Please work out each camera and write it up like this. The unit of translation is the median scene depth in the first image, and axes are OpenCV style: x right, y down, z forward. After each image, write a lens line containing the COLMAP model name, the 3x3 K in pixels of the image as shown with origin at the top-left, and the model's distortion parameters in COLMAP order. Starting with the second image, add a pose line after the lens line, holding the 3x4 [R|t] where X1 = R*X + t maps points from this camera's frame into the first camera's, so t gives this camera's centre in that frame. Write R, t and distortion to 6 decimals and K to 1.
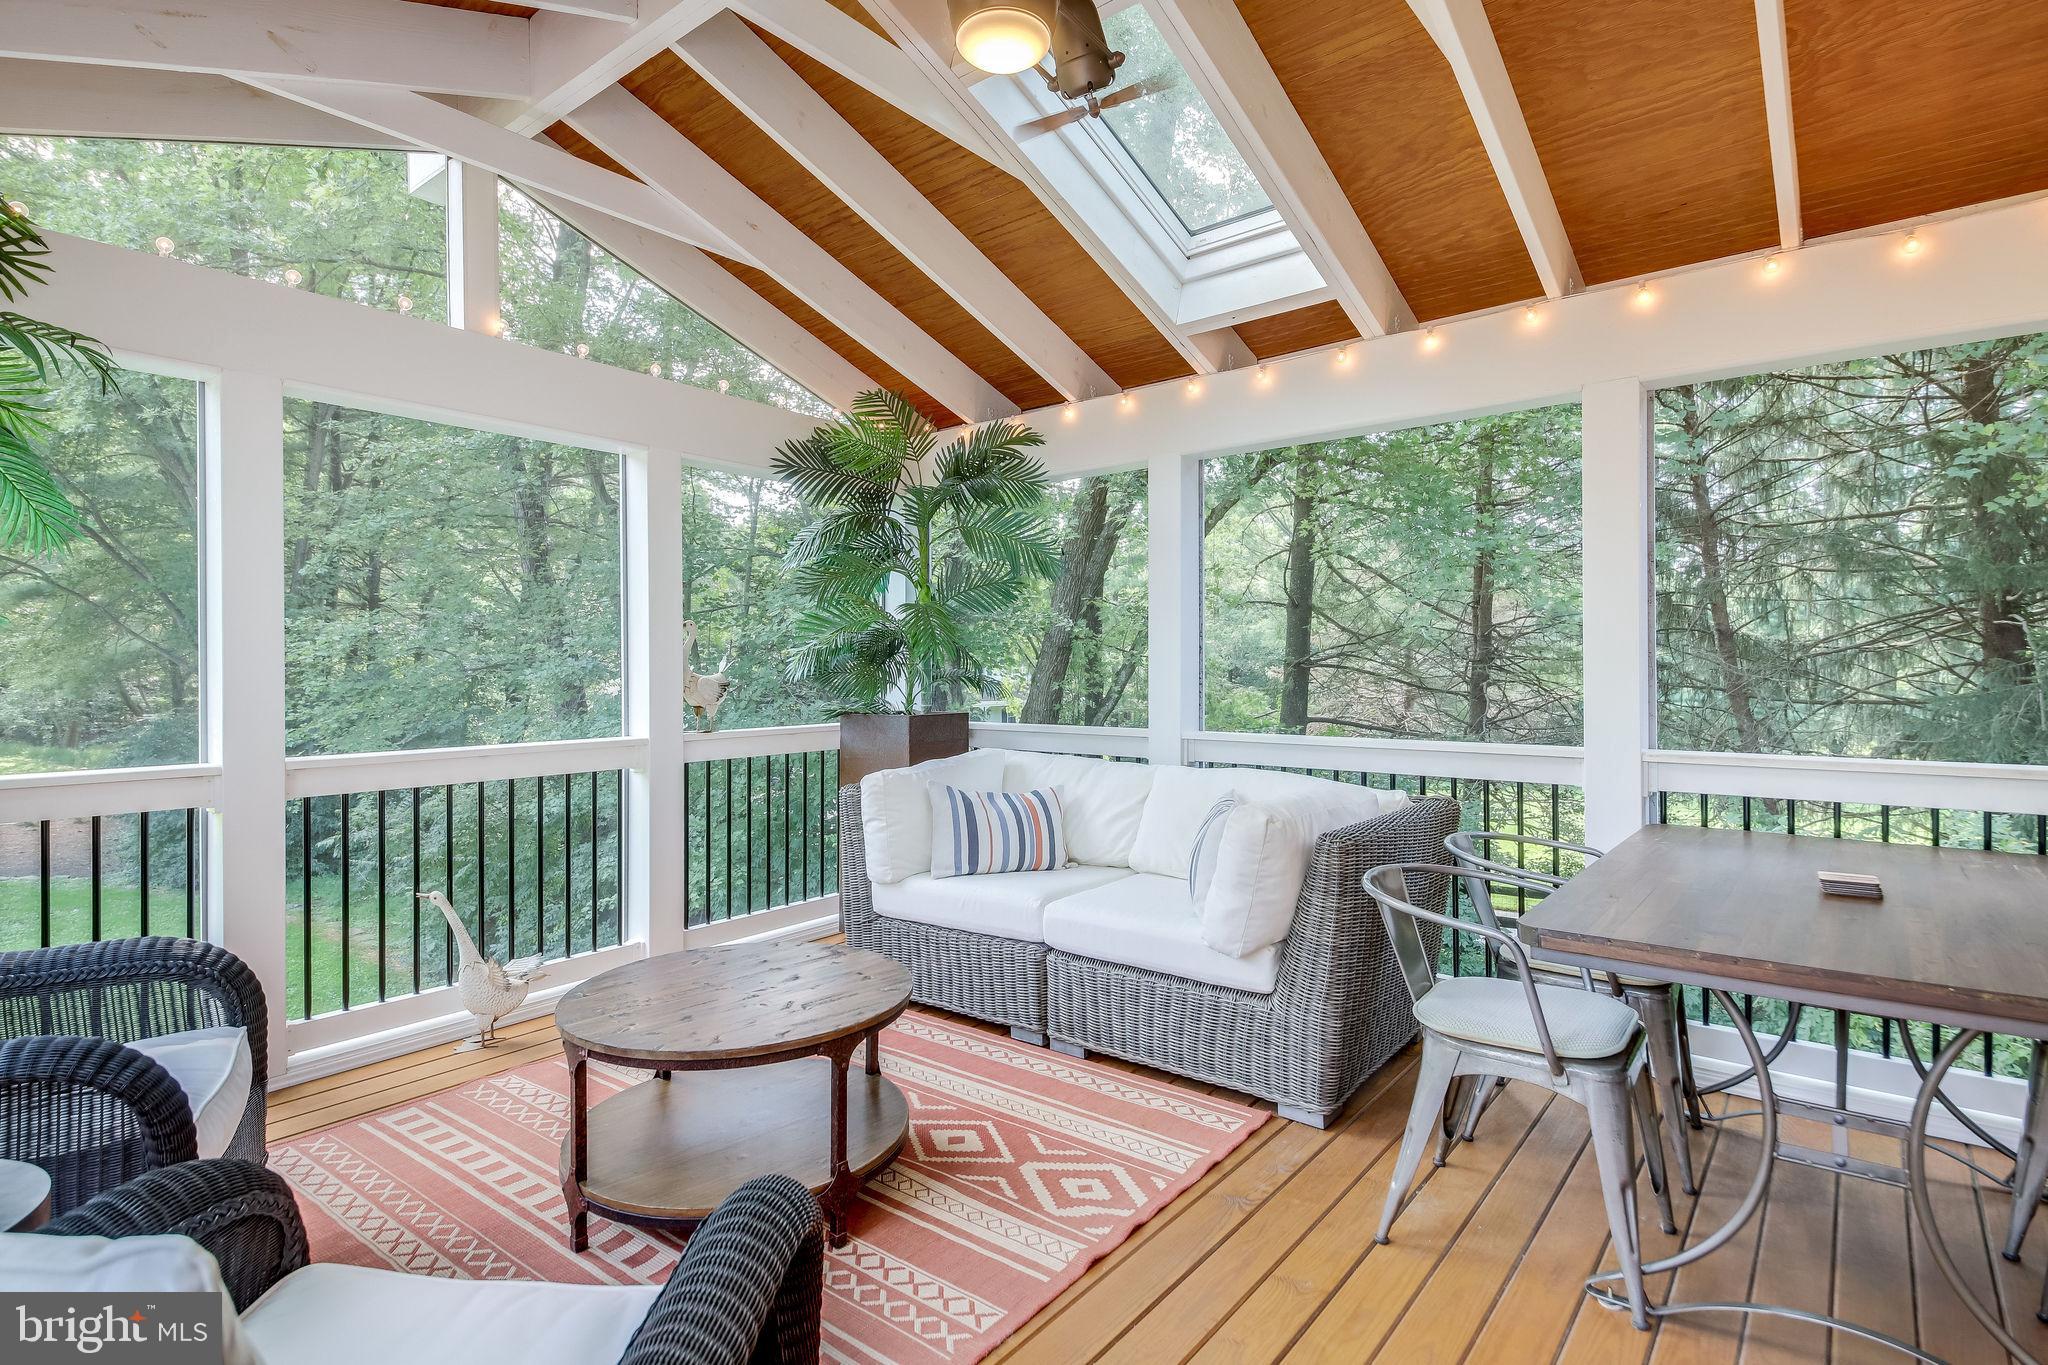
lens RADIAL K [[1006.8, 0, 1024.0], [0, 1006.8, 682.5], [0, 0, 1]] dist [0.001503, -0.000281]
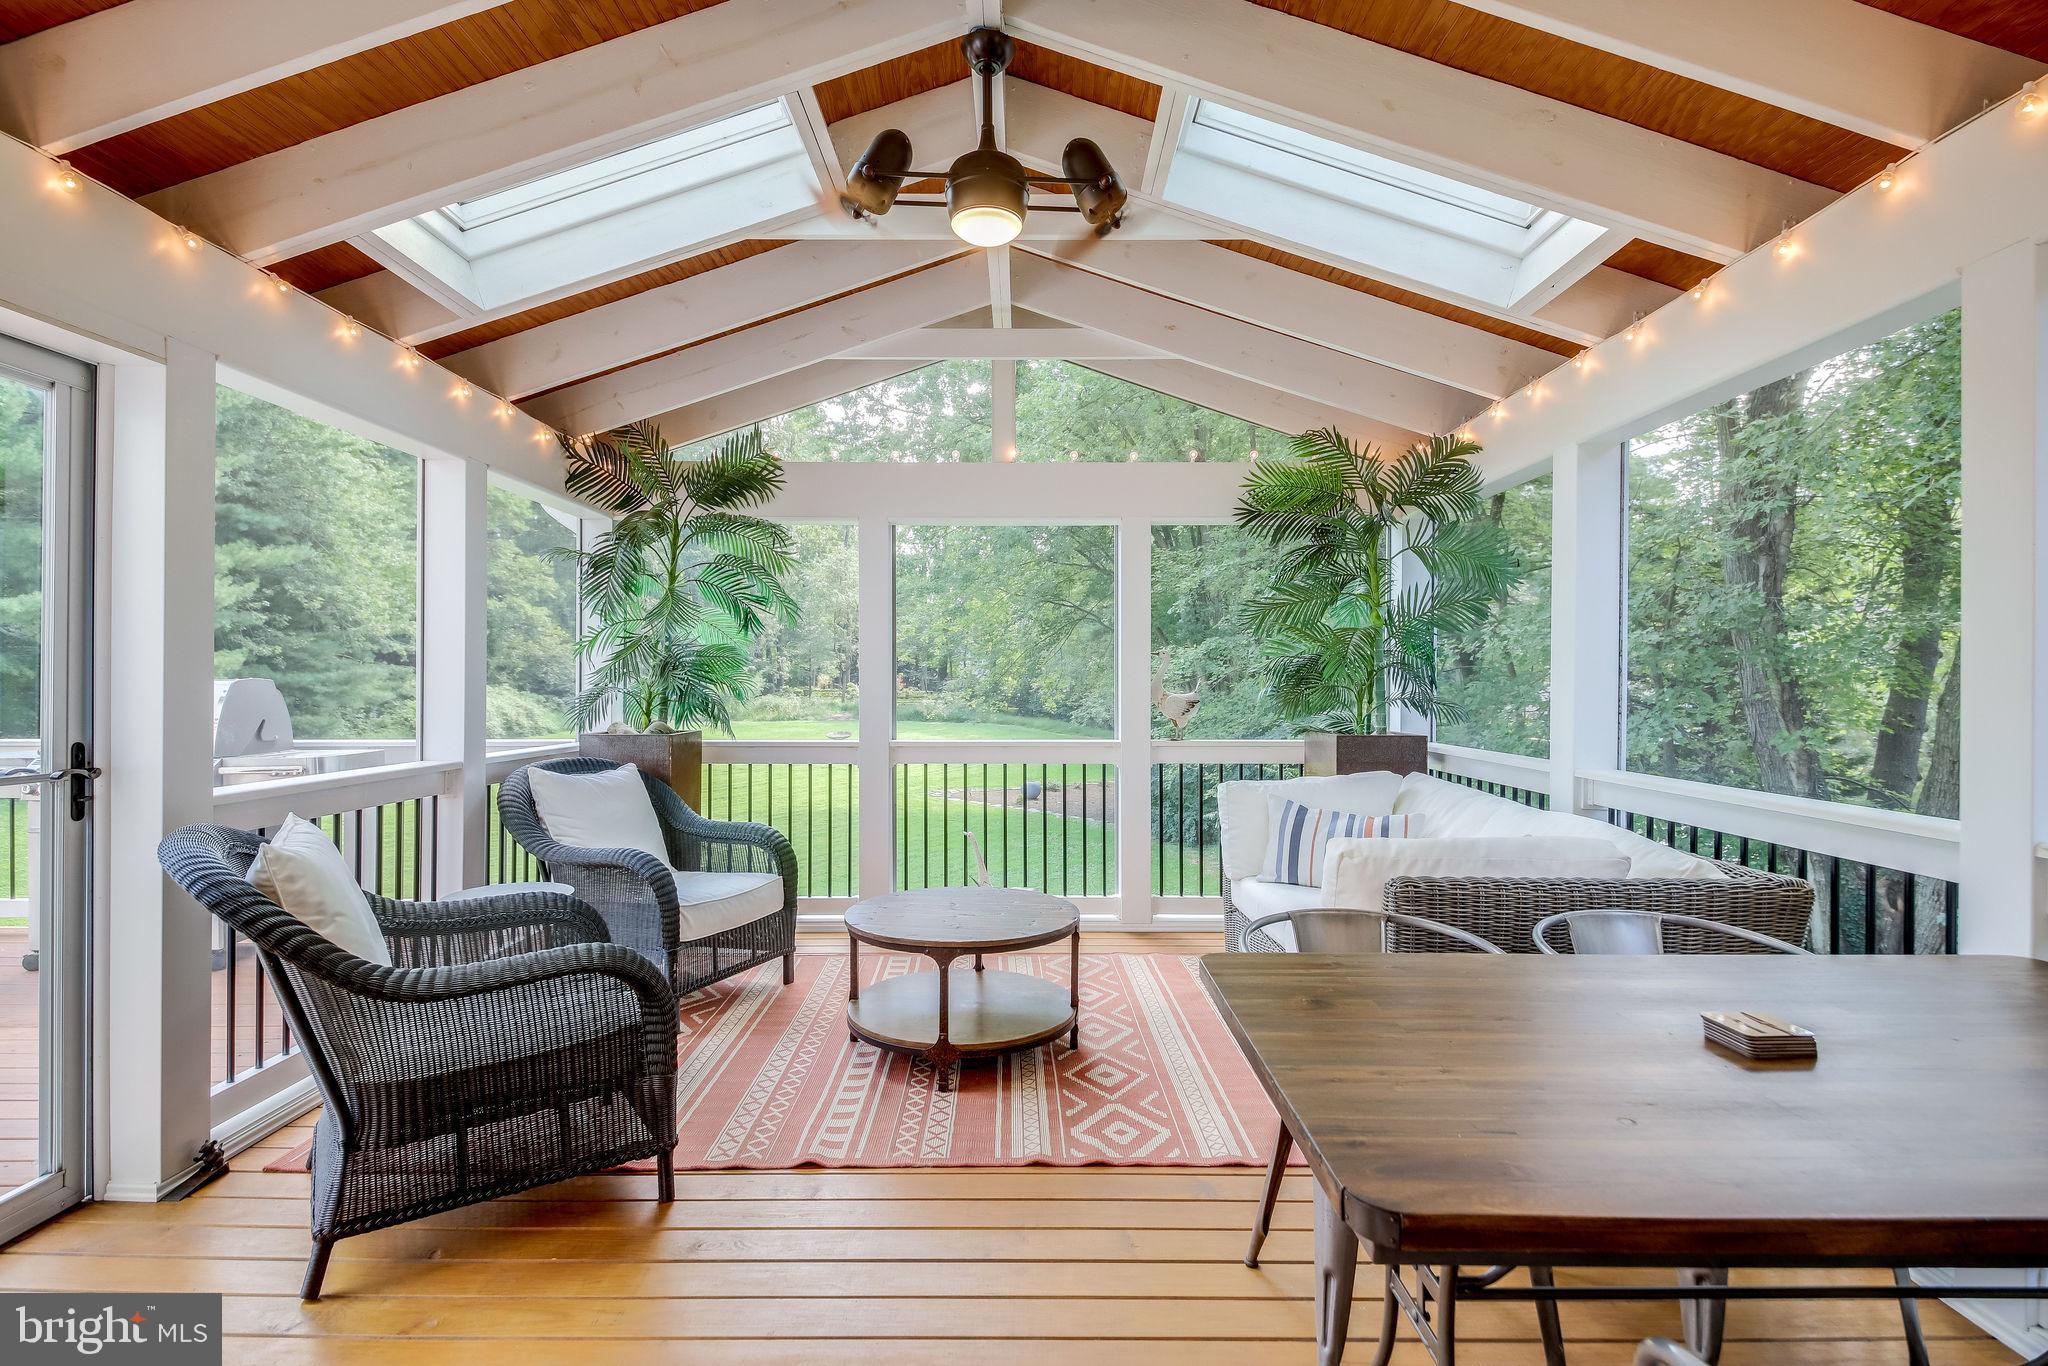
lens RADIAL K [[991.0, 0, 1024.0], [0, 991.0, 683.0], [0, 0, 1]] dist [0.028395, -0.019182]
pose [[0.626037, 0.008113, -0.779751, 0.839569], [-0.011858, 0.999929, 0.000884, -0.026226], [0.779703, 0.008693, 0.626089, 0.157450]]
